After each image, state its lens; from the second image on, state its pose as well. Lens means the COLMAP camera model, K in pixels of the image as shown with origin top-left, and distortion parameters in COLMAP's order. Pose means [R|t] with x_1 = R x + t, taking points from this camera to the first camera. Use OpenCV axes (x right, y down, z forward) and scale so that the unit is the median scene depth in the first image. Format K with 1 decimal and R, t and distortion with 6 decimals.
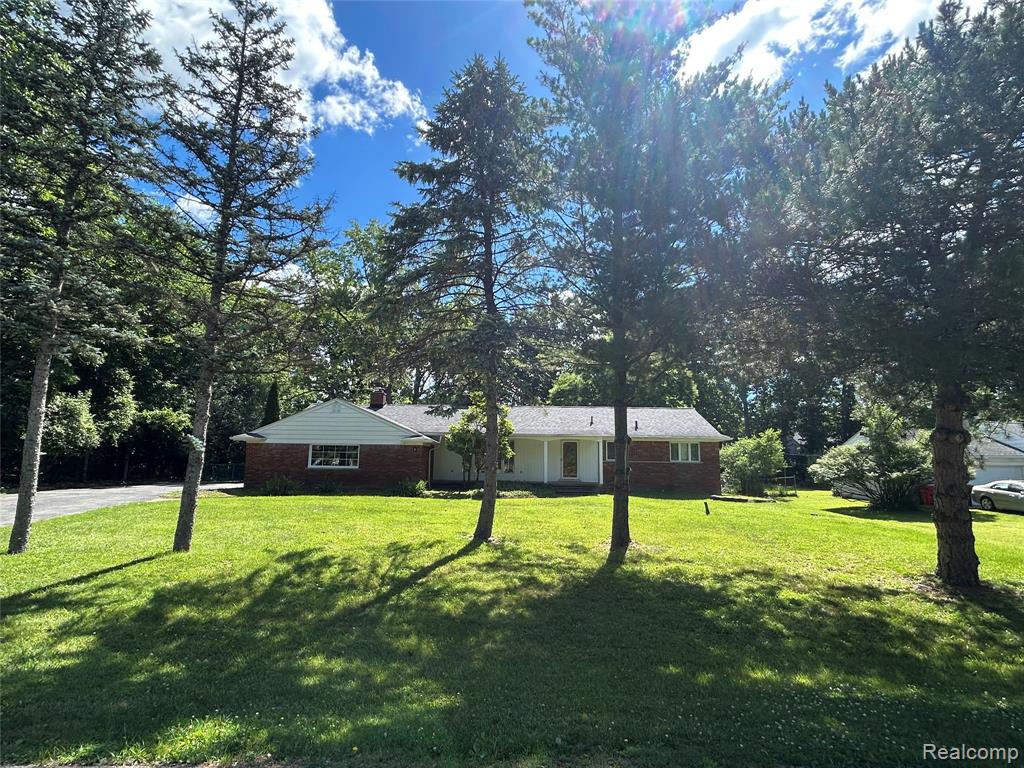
lens RADIAL K [[537.4, 0, 511.4], [0, 537.4, 384.5], [0, 0, 1]] dist [-0.001936, -0.000146]
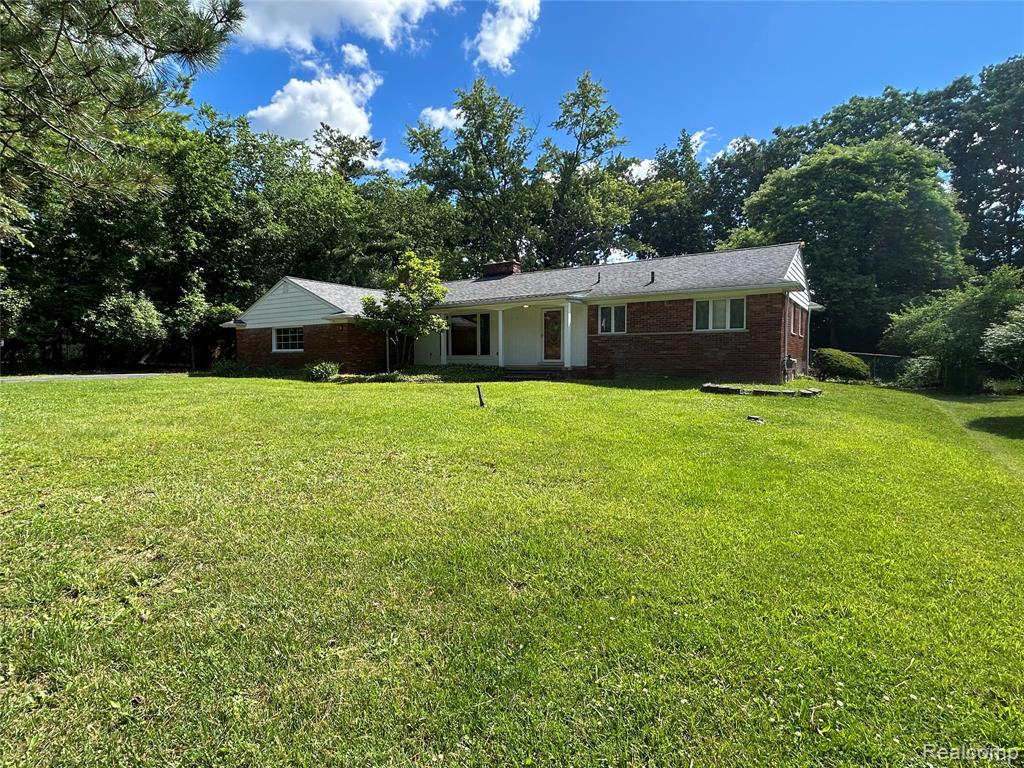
lens RADIAL K [[537.4, 0, 511.9], [0, 537.4, 385.2], [0, 0, 1]] dist [-0.001936, -0.000146]
pose [[0.838231, 0.009497, -0.545233, 0.487311], [0.089608, 0.983858, 0.154899, 0.095730], [0.537903, -0.178698, 0.823849, 0.393096]]
